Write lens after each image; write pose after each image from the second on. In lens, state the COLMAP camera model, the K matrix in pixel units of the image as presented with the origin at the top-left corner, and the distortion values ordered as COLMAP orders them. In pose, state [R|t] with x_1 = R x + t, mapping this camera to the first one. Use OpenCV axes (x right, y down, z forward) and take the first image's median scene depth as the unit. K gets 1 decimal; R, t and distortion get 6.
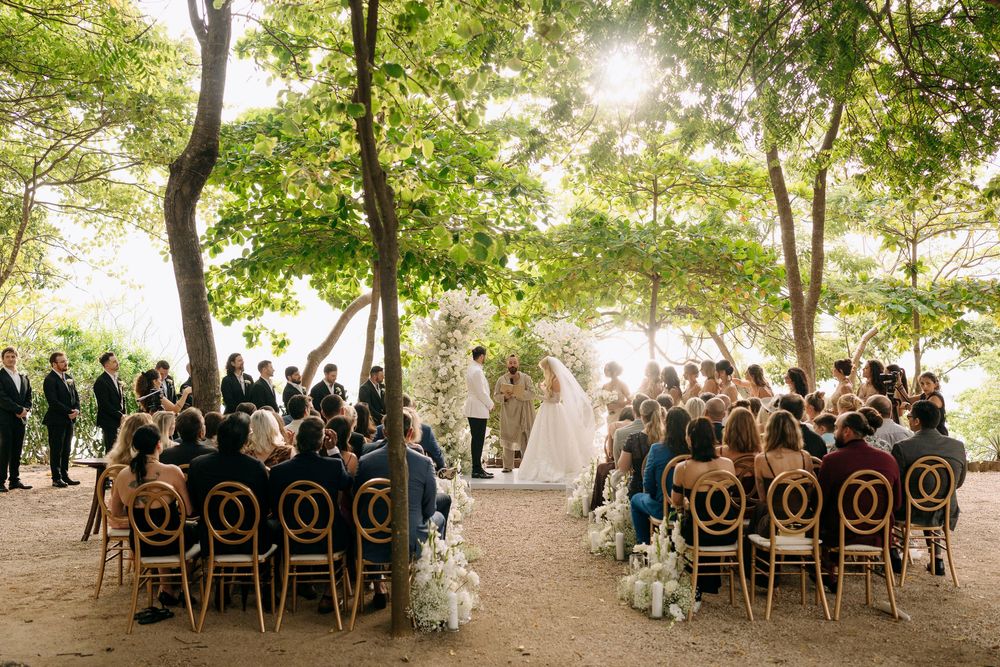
lens RADIAL K [[986.0, 0, 497.3], [0, 986.0, 335.2], [0, 0, 1]] dist [-0.005647, 0.000000]
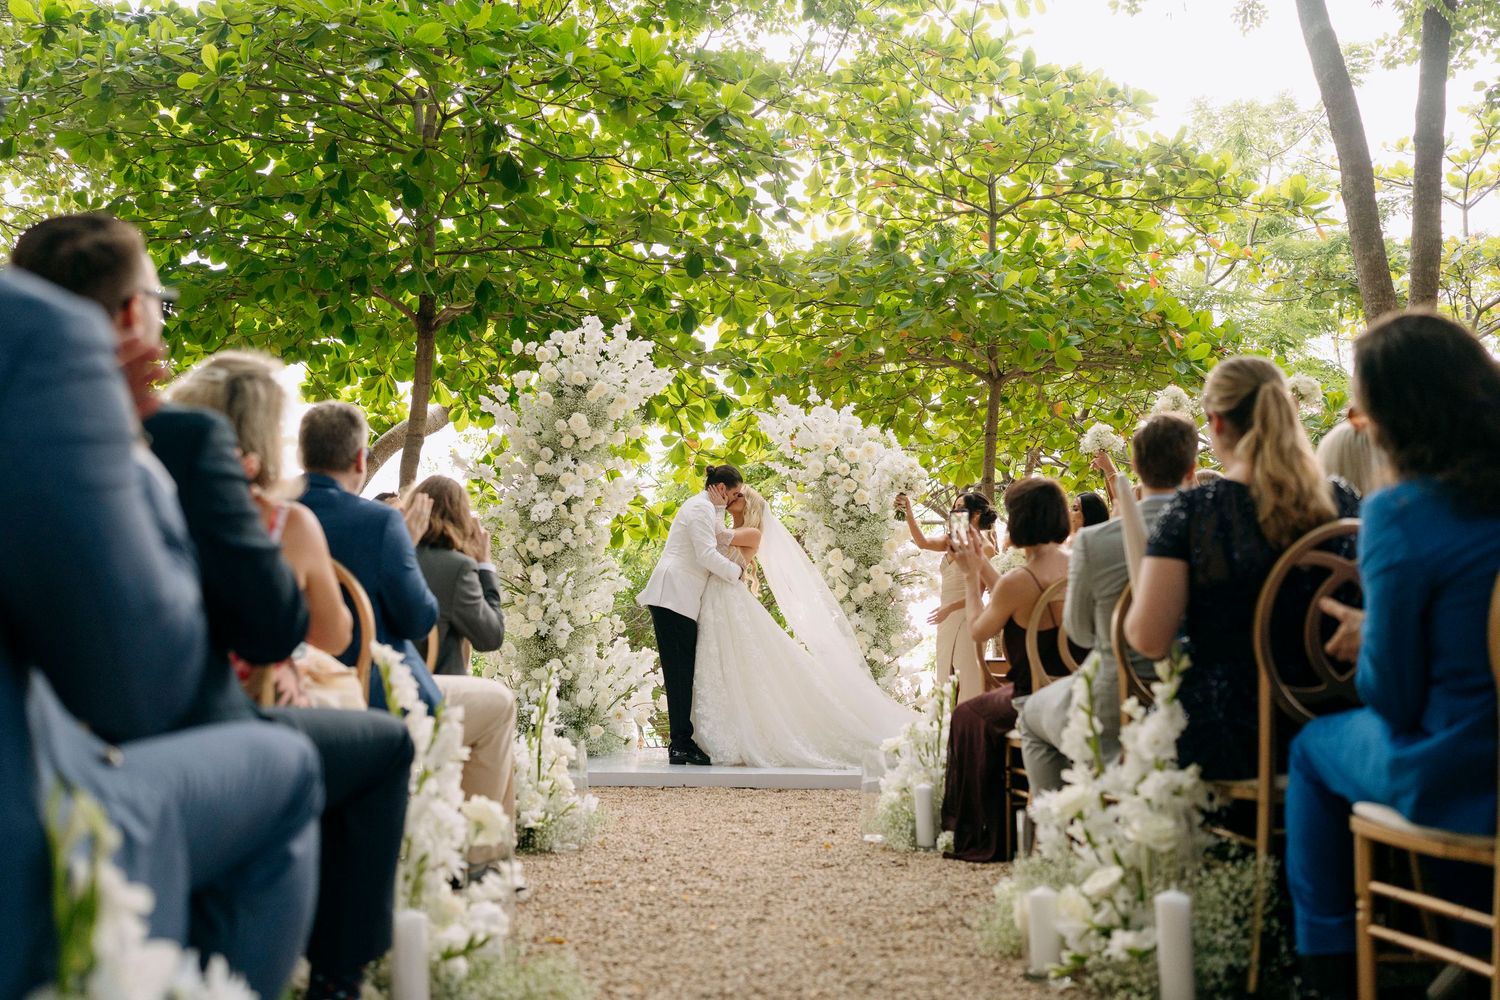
lens RADIAL K [[1479.0, 0, 754.6], [0, 1479.0, 495.9], [0, 0, 1]] dist [-0.005647, 0.000000]
pose [[0.998818, 0.007748, 0.047983, 0.004820], [-0.004452, 0.997646, -0.068425, 0.072034], [-0.048400, 0.068131, 0.996502, 0.358024]]
